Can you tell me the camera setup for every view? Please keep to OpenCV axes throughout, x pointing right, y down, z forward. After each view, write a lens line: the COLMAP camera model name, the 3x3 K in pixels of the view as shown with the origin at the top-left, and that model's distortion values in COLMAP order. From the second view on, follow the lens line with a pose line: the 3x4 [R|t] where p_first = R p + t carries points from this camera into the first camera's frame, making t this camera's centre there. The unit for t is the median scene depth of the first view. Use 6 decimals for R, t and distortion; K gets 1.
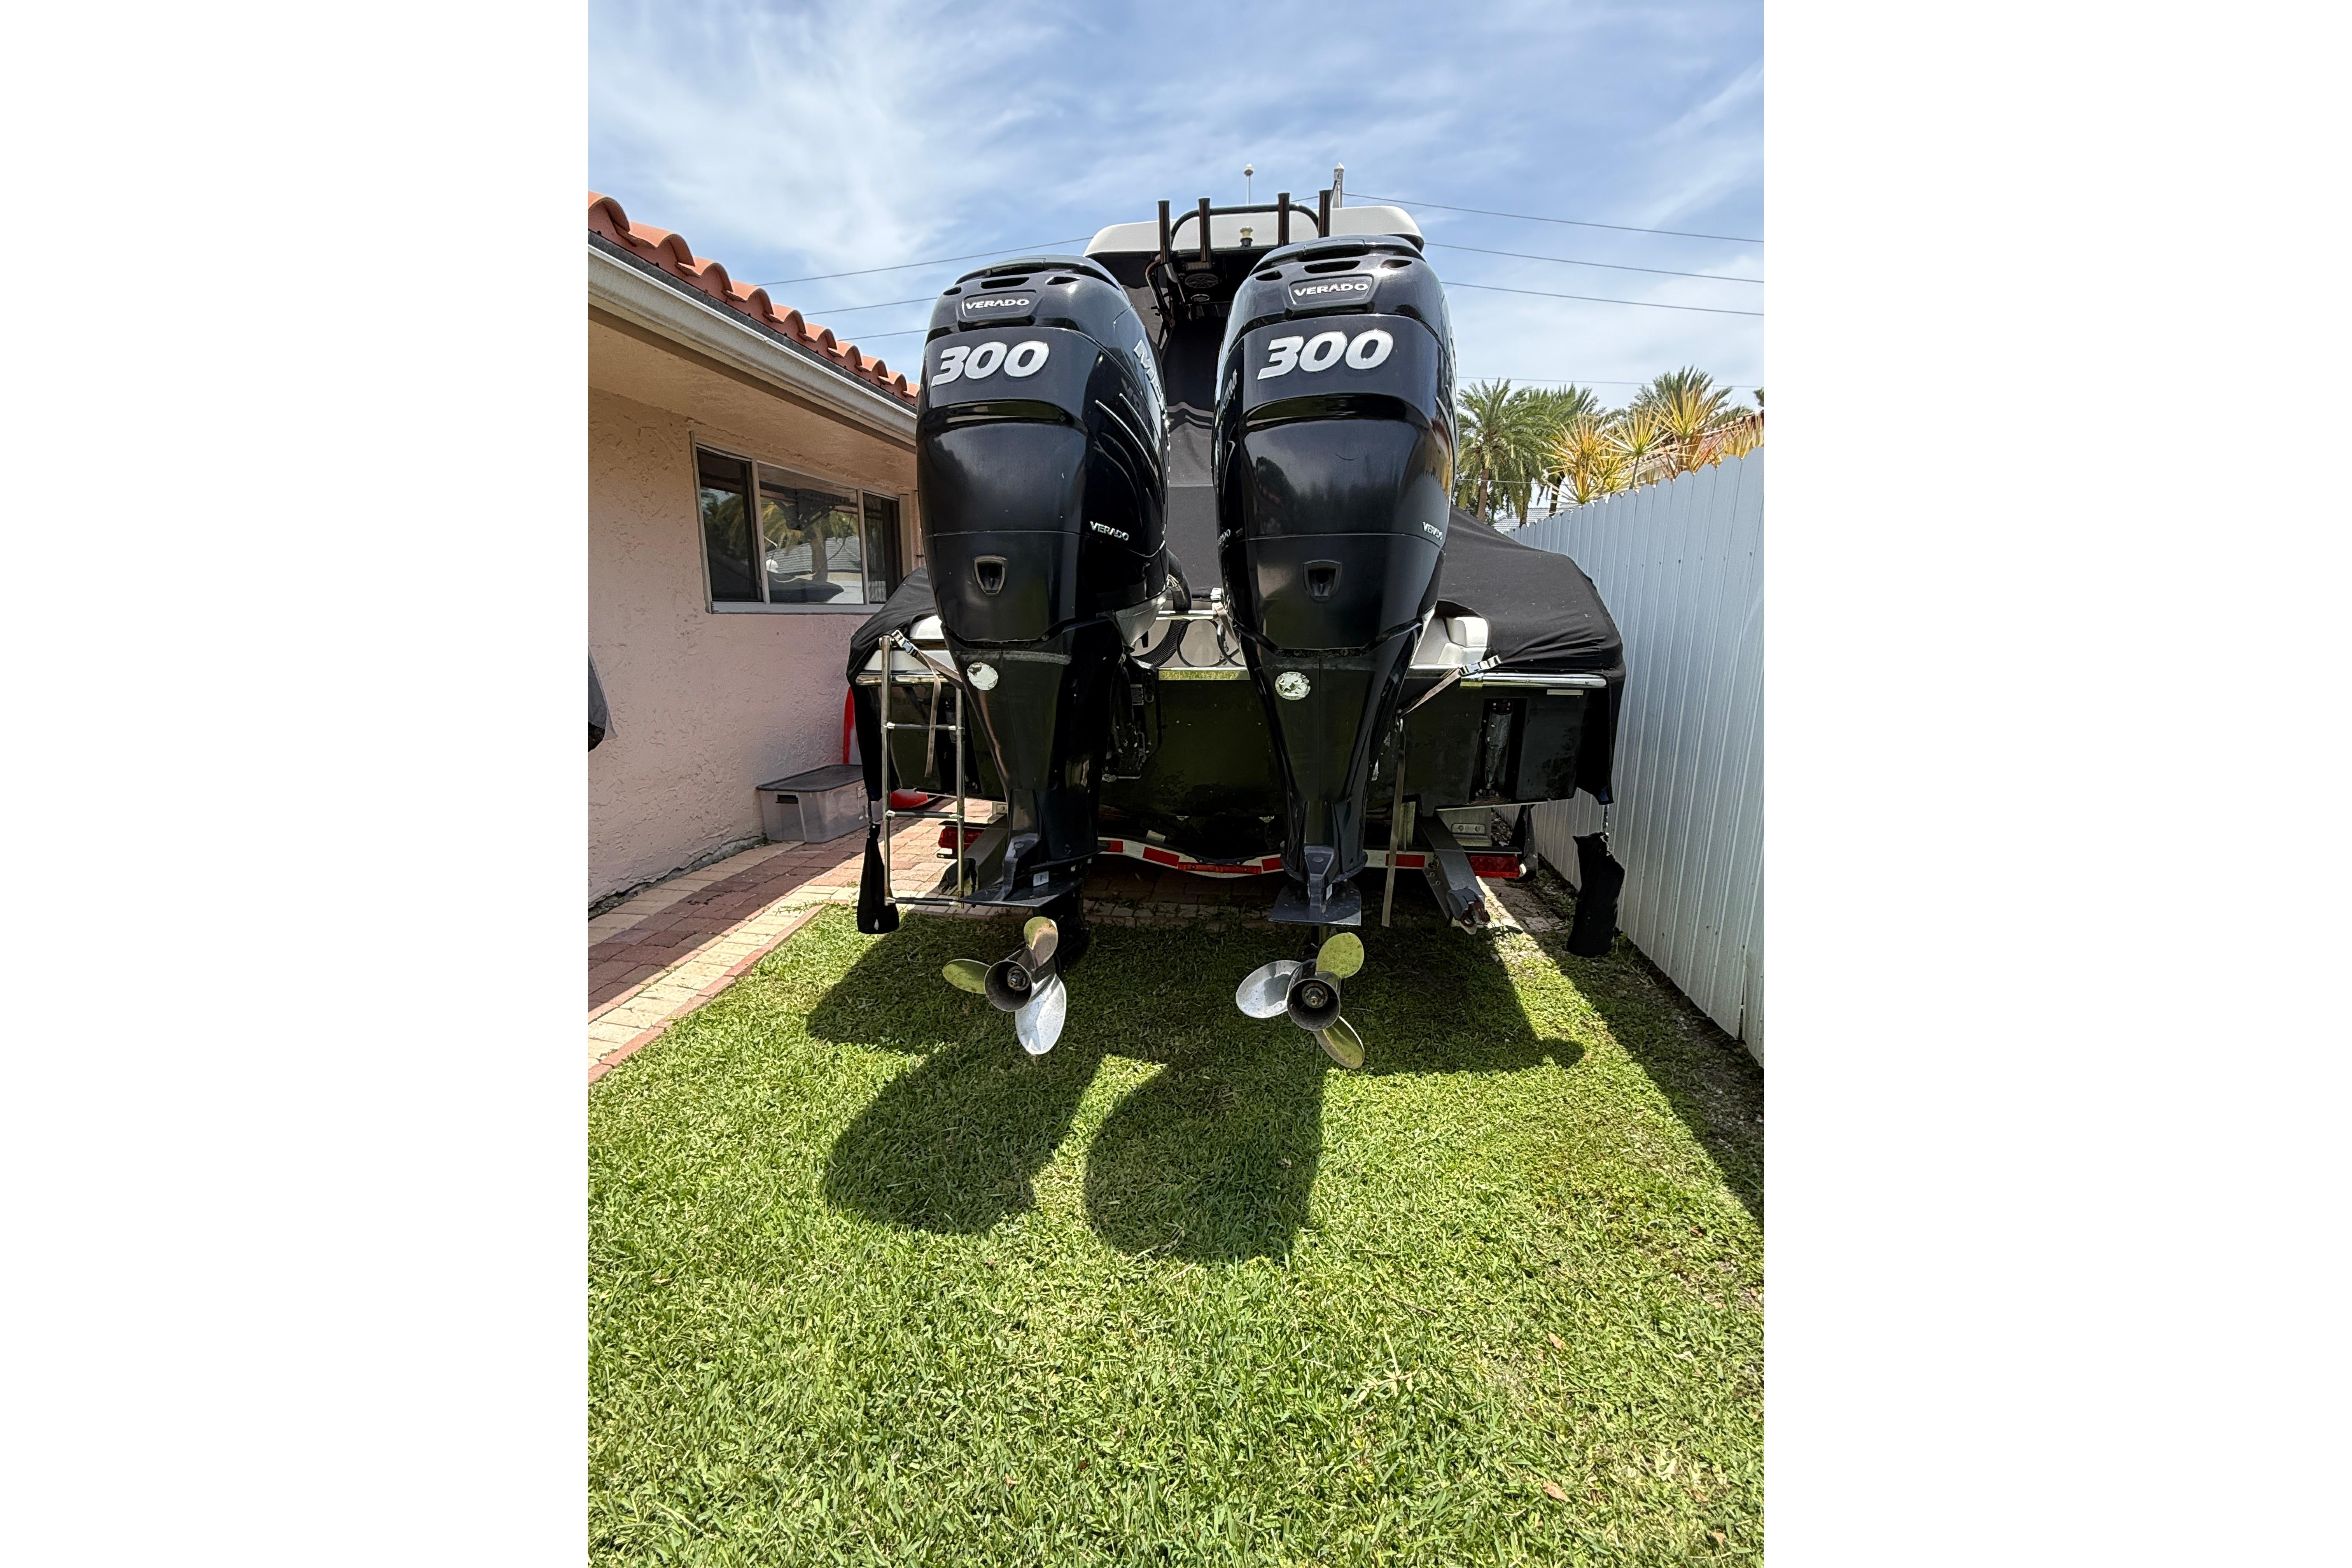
lens RADIAL K [[857.5, 0, 1169.1], [0, 857.5, 785.3], [0, 0, 1]] dist [-0.001246, -0.000078]
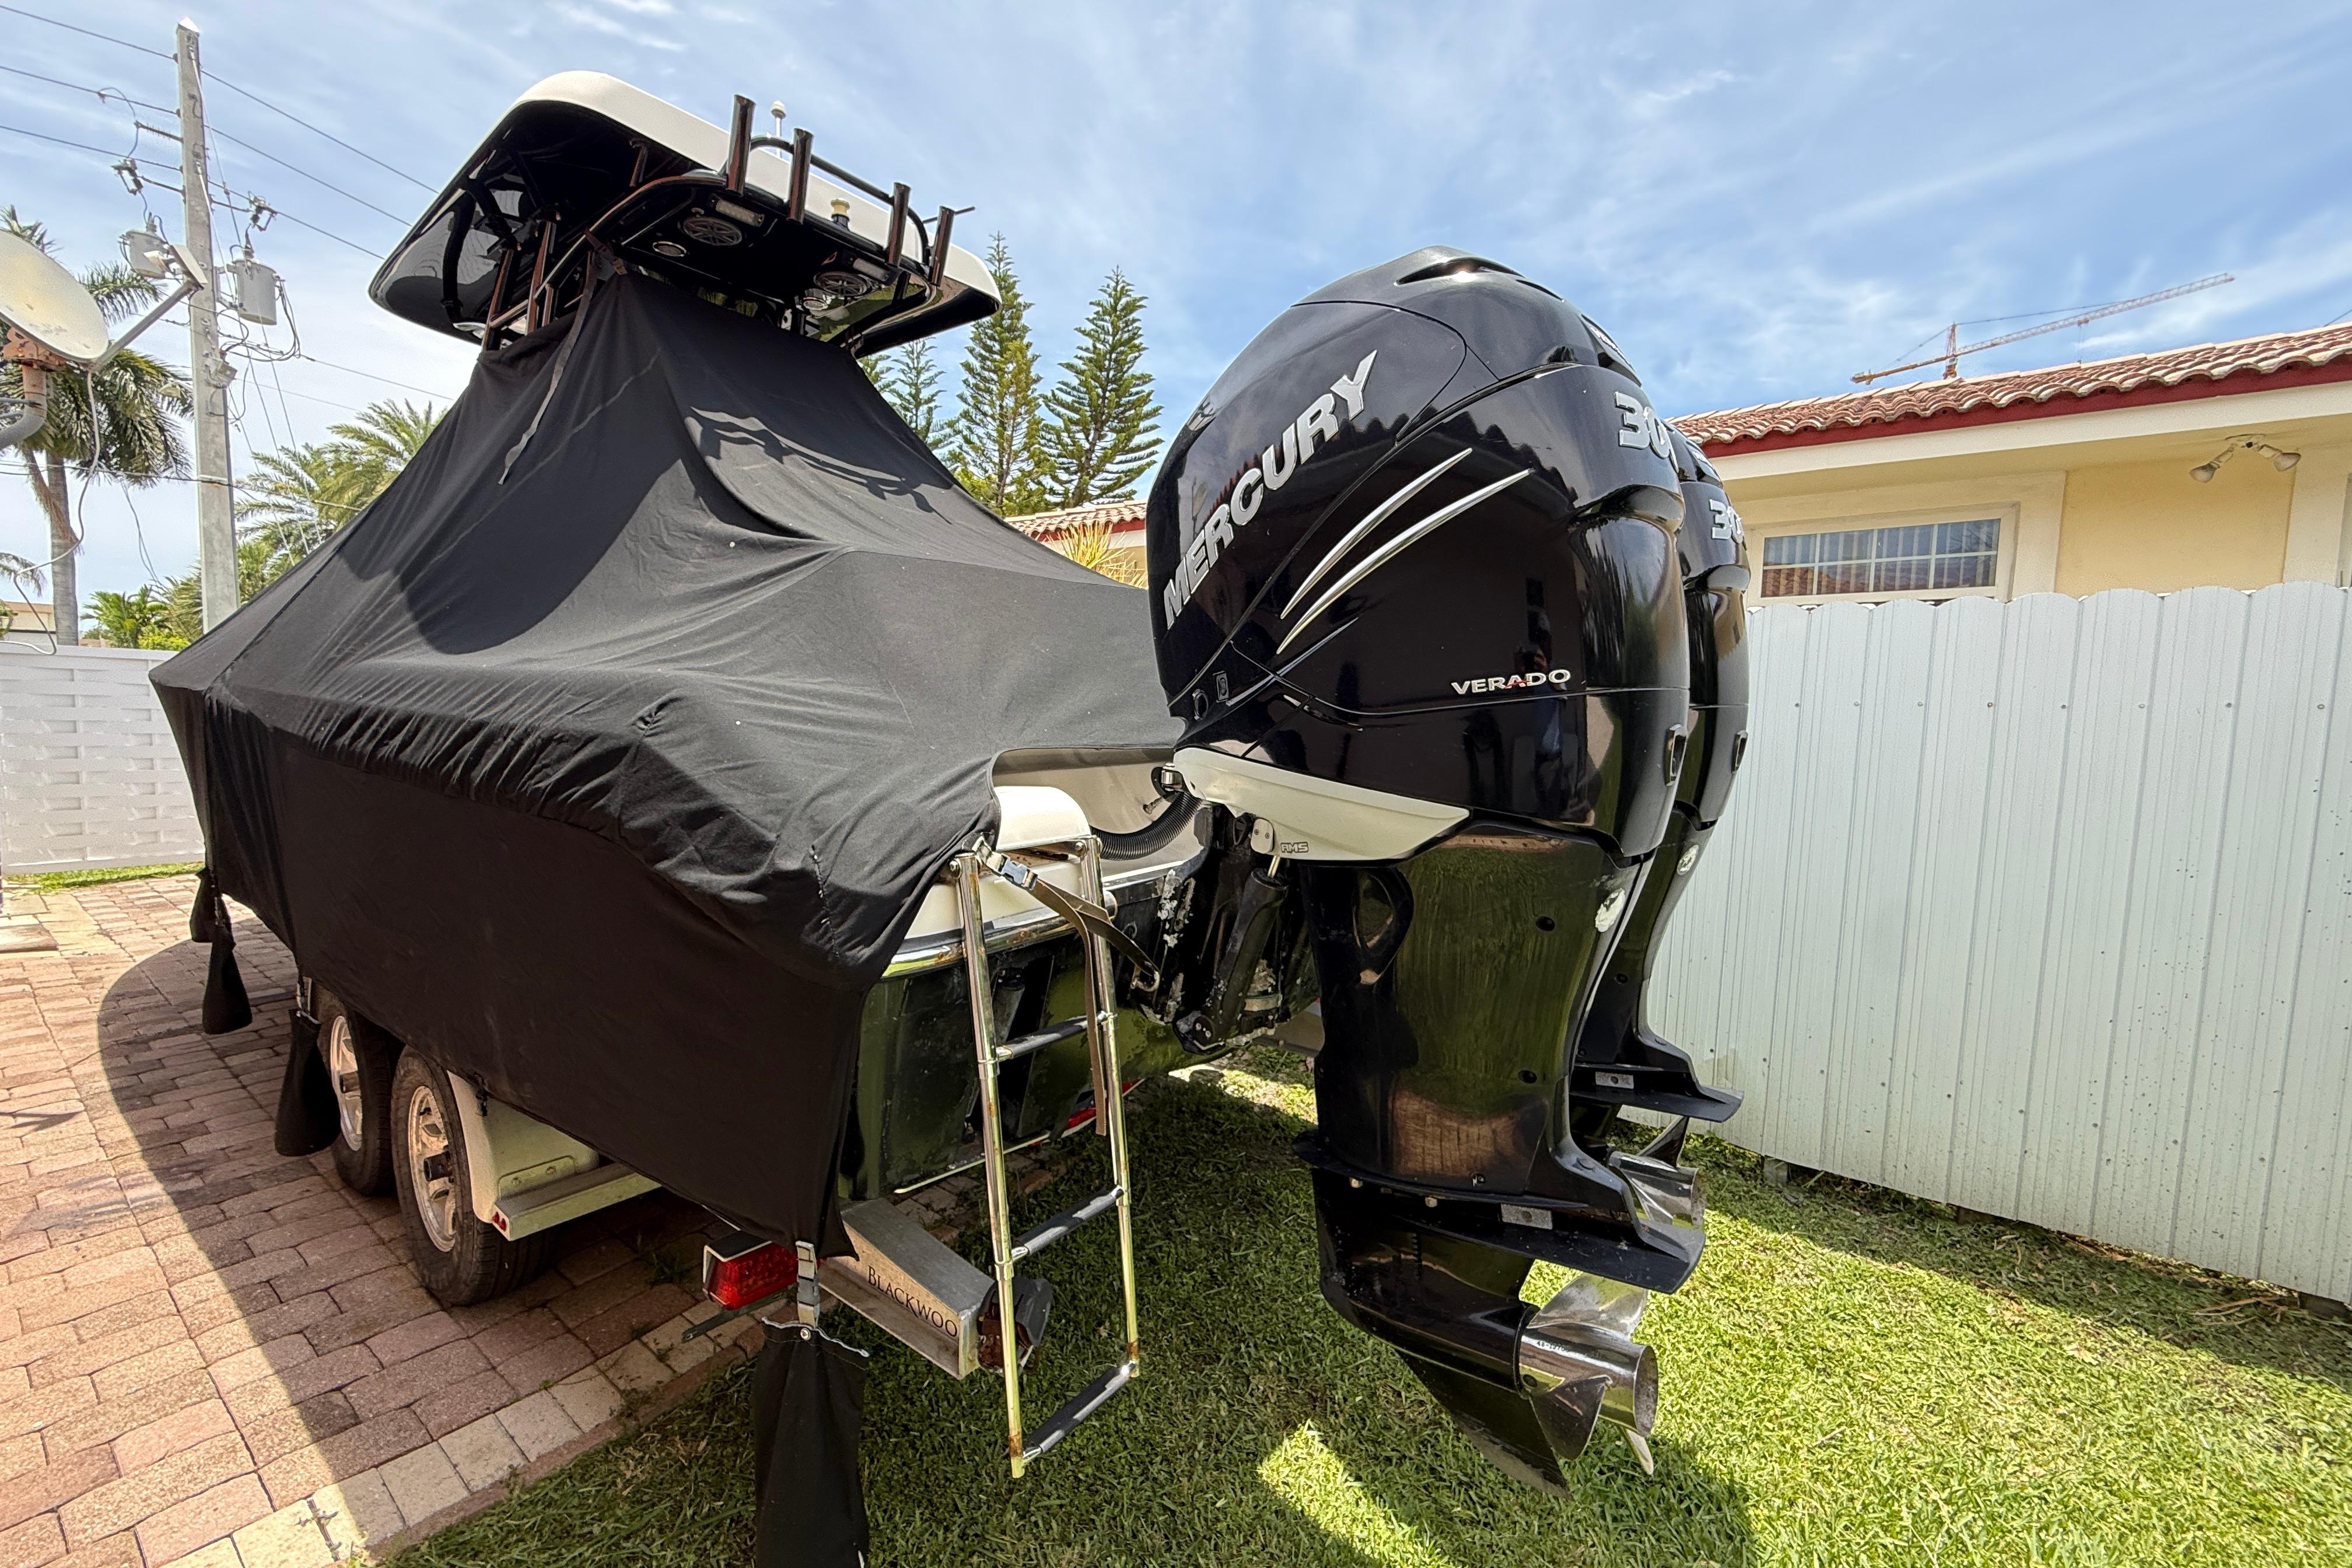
lens RADIAL K [[938.6, 0, 1177.6], [0, 938.6, 795.8], [0, 0, 1]] dist [-0.002566, -0.000531]
pose [[0.487891, -0.070180, 0.870079, -0.701929], [0.152372, 0.988307, -0.005726, -0.187065], [-0.859503, 0.135370, 0.492879, 0.672193]]
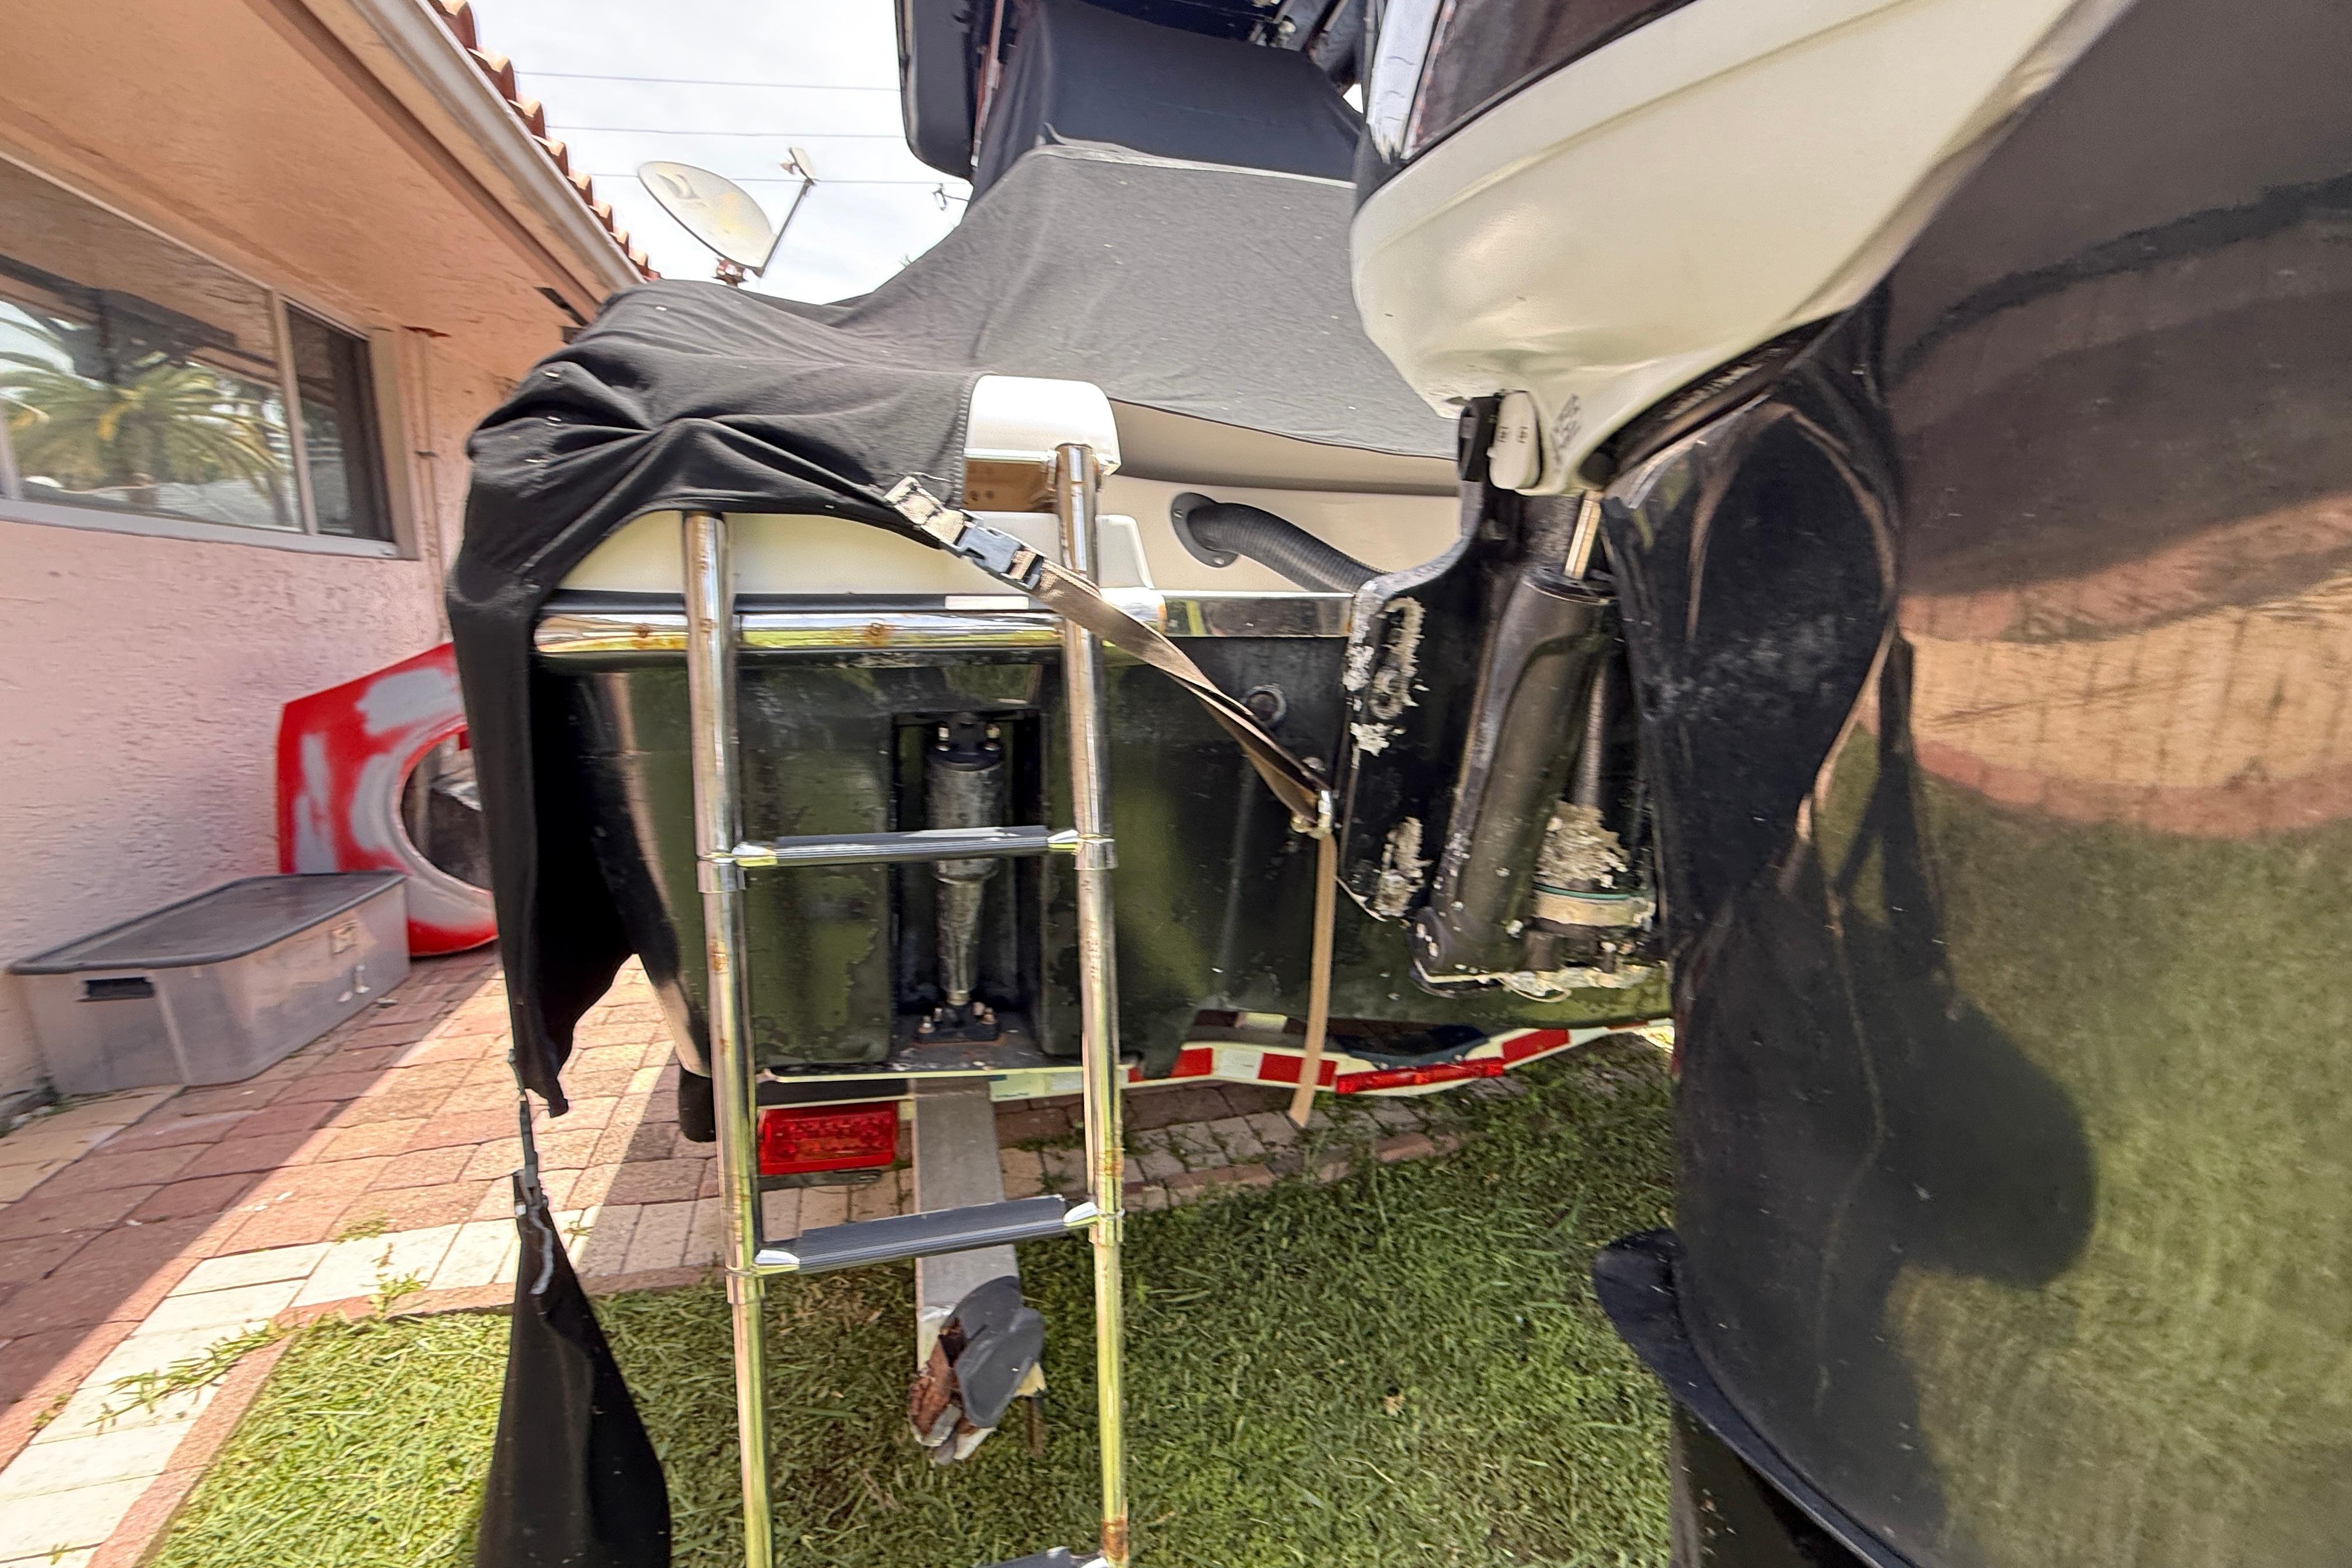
lens RADIAL K [[973.1, 0, 1180.2], [0, 973.1, 798.4], [0, 0, 1]] dist [0.001261, -0.000155]
pose [[0.915053, -0.065691, 0.397949, -0.324573], [0.068709, 0.997614, 0.006690, -0.078028], [-0.397439, 0.021221, 0.917383, 0.745833]]
